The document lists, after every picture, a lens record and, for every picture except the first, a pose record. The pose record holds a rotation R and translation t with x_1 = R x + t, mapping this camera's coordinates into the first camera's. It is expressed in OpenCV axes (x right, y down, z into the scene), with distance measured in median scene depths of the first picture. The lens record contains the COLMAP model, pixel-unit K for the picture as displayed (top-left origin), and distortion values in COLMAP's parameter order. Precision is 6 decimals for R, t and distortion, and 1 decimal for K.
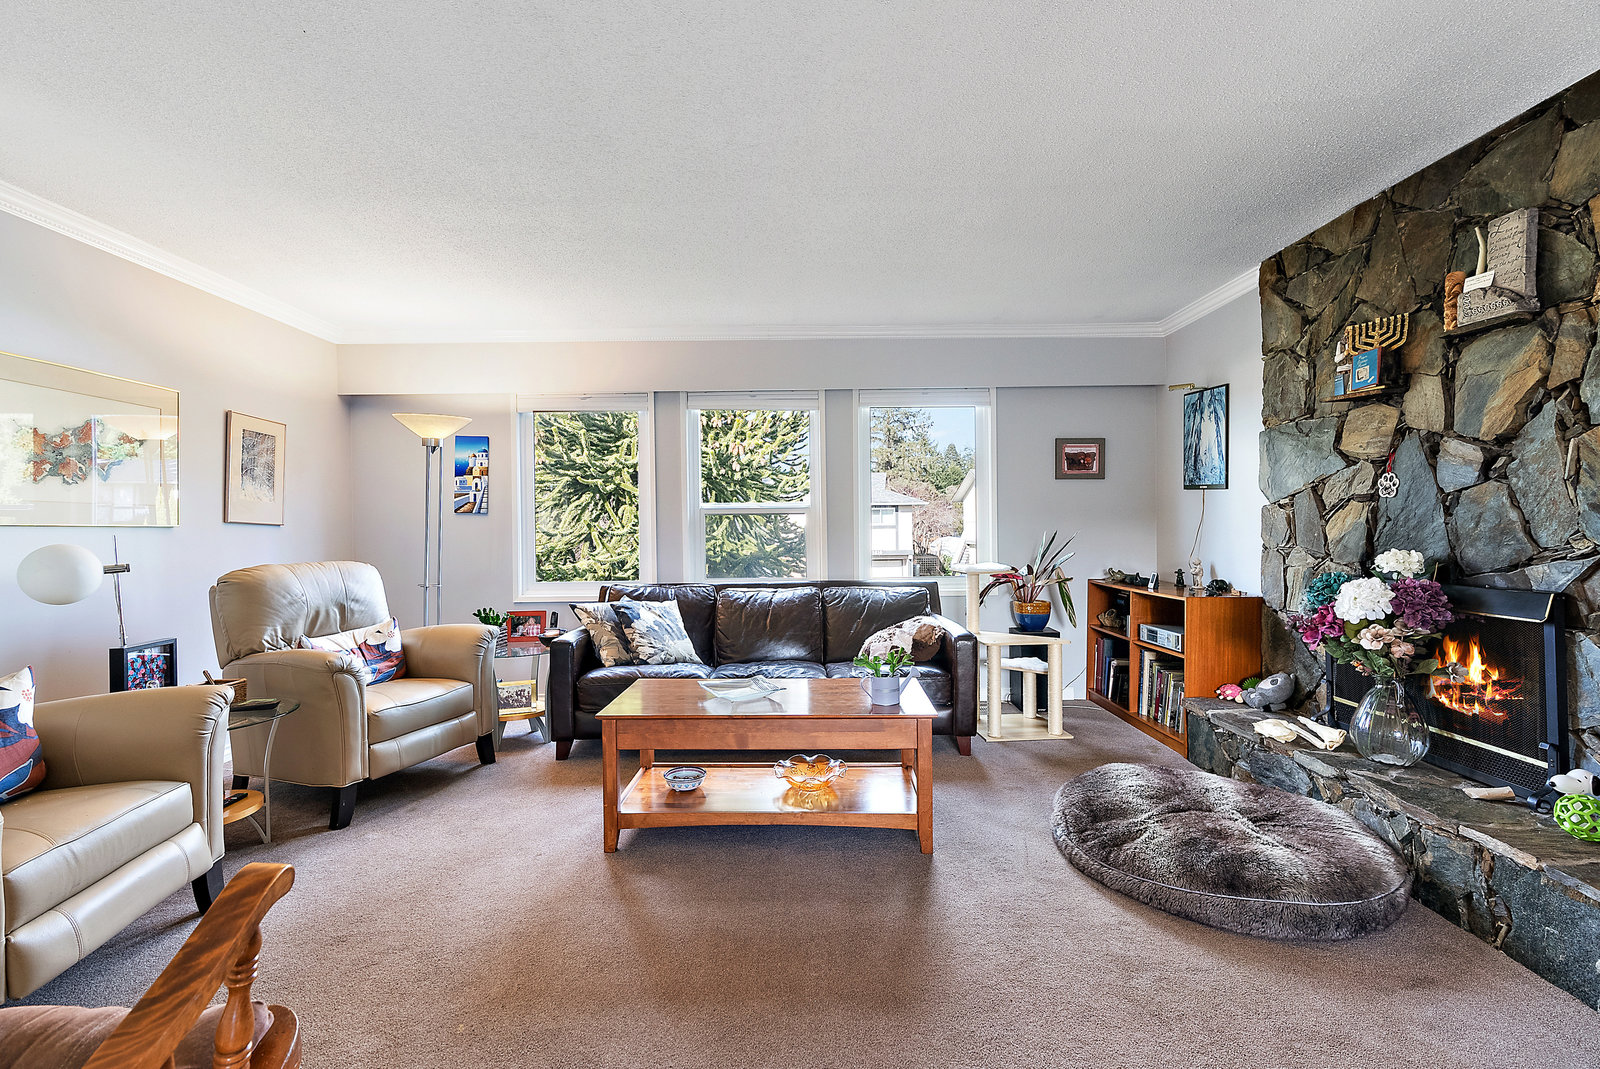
lens RADIAL K [[710.4, 0, 800.0], [0, 710.4, 534.5], [0, 0, 1]] dist [0.000143, 0.000529]
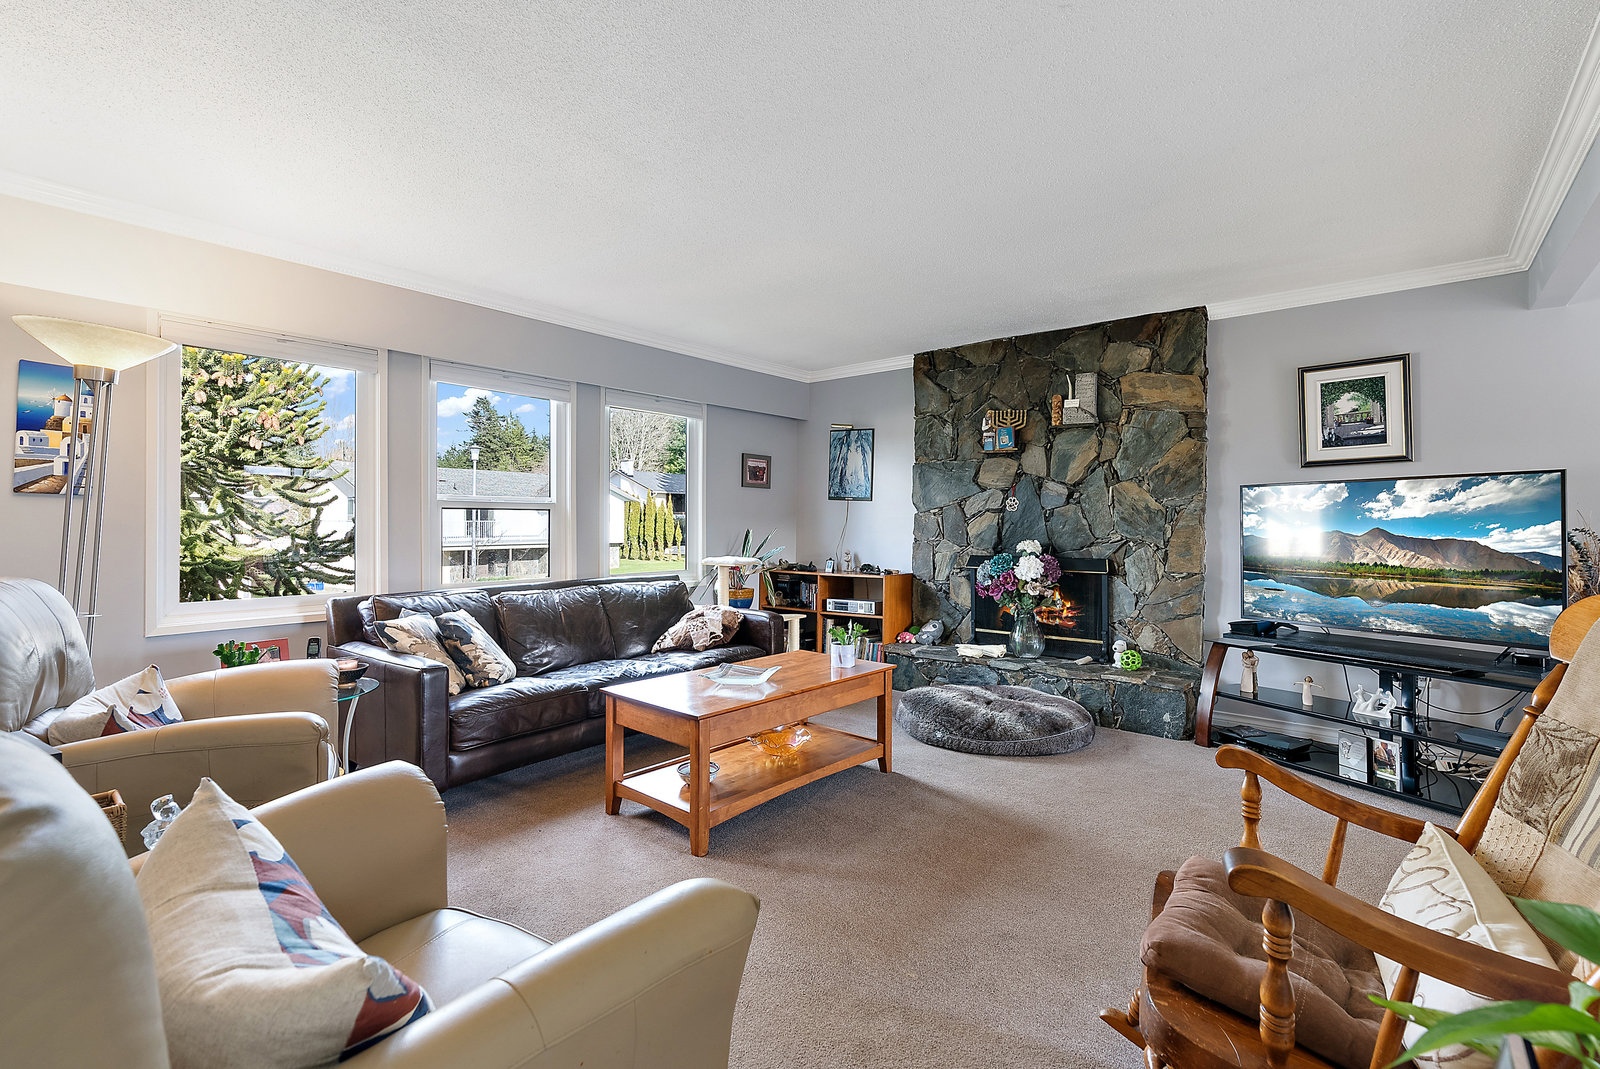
lens RADIAL K [[703.4, 0, 800.0], [0, 703.4, 534.5], [0, 0, 1]] dist [-0.015788, 0.000222]
pose [[0.654360, 0.000633, 0.756183, -0.797991], [0.000300, 0.999999, -0.001096, 0.007666], [-0.756183, 0.000945, 0.654359, 0.237893]]
